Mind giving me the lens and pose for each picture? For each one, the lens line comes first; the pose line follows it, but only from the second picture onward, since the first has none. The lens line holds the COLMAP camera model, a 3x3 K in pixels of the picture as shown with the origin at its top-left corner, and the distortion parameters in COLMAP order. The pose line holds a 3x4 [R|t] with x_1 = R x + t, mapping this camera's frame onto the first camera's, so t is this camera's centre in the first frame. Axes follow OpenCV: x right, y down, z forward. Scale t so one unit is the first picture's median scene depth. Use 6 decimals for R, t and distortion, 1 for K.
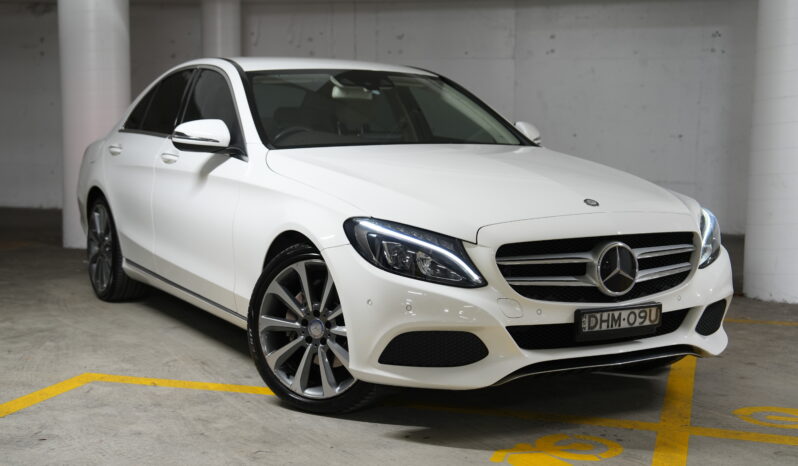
lens RADIAL K [[1019.2, 0, 418.9], [0, 1019.2, 232.6], [0, 0, 1]] dist [0.117320, -0.006237]
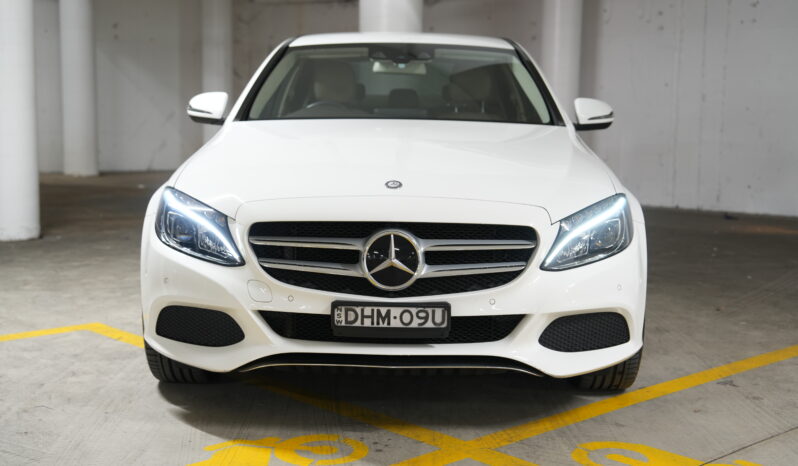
lens RADIAL K [[1009.6, 0, 412.5], [0, 1009.6, 231.5], [0, 0, 1]] dist [0.111159, 0.000358]
pose [[0.856782, 0.066027, -0.511434, 0.654789], [-0.057765, 0.997816, 0.032048, -0.017581], [0.512433, 0.002085, 0.858725, 0.266000]]
